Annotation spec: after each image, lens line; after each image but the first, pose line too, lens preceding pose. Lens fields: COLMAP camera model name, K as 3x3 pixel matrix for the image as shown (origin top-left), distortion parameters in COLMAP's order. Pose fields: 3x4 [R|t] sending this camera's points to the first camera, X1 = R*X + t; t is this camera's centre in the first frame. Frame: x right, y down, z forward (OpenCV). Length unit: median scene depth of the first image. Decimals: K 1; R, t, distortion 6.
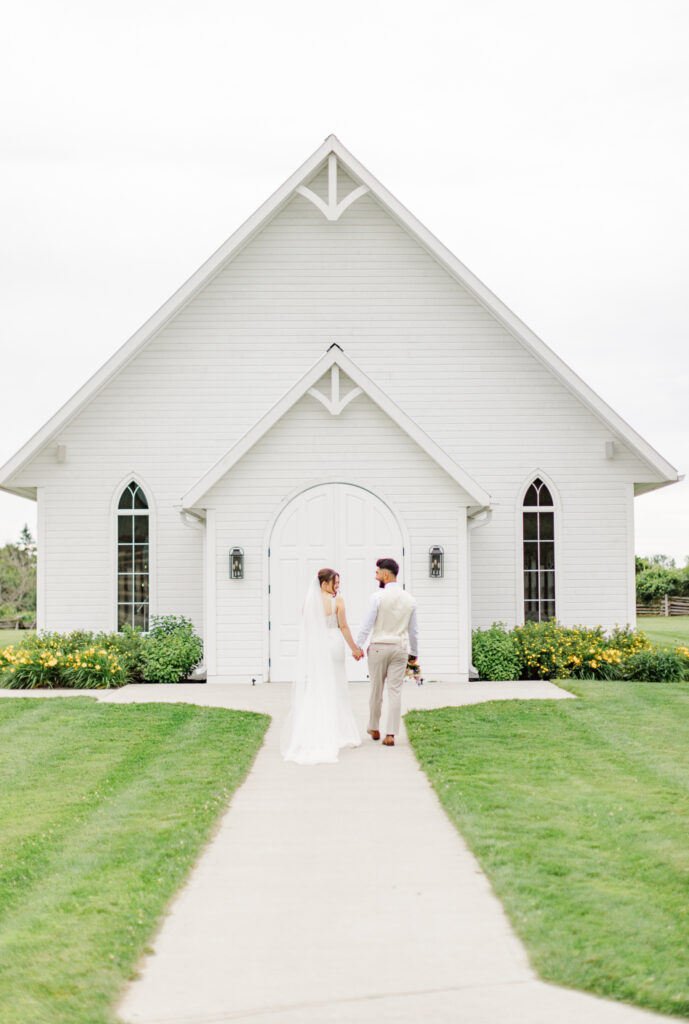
lens RADIAL K [[855.6, 0, 344.5], [0, 855.6, 512.0], [0, 0, 1]] dist [-0.002273, -0.000485]
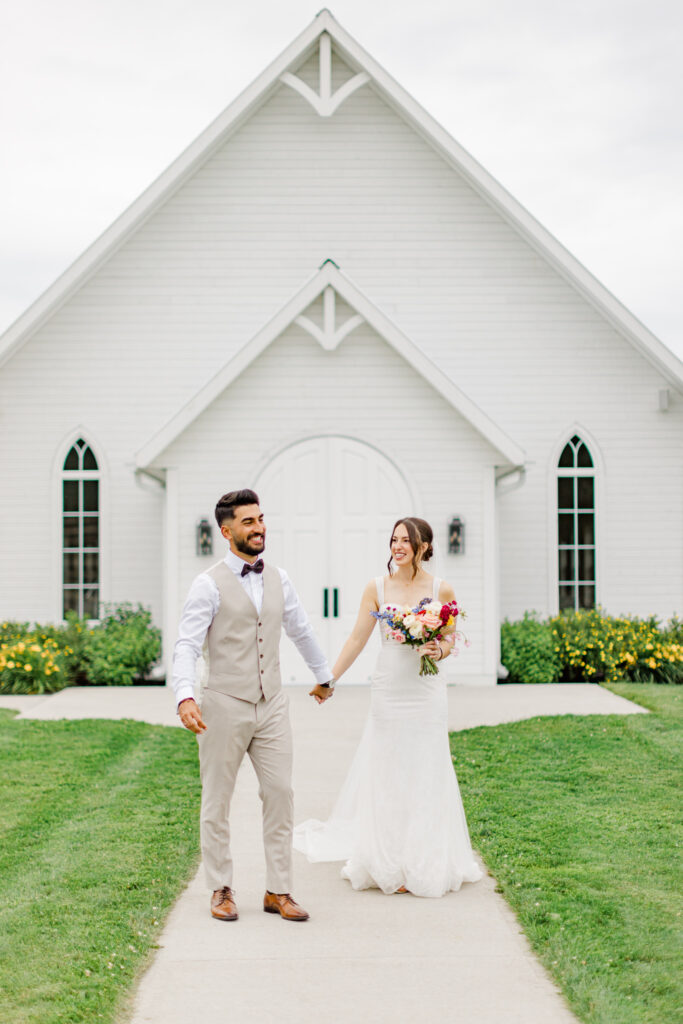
lens RADIAL K [[836.5, 0, 341.5], [0, 836.5, 512.0], [0, 0, 1]] dist [0.005493, 0.000513]
pose [[0.999890, 0.002281, 0.014685, -0.010667], [-0.002587, 0.999779, 0.020852, 0.020620], [-0.014634, -0.020887, 0.999675, 0.221457]]
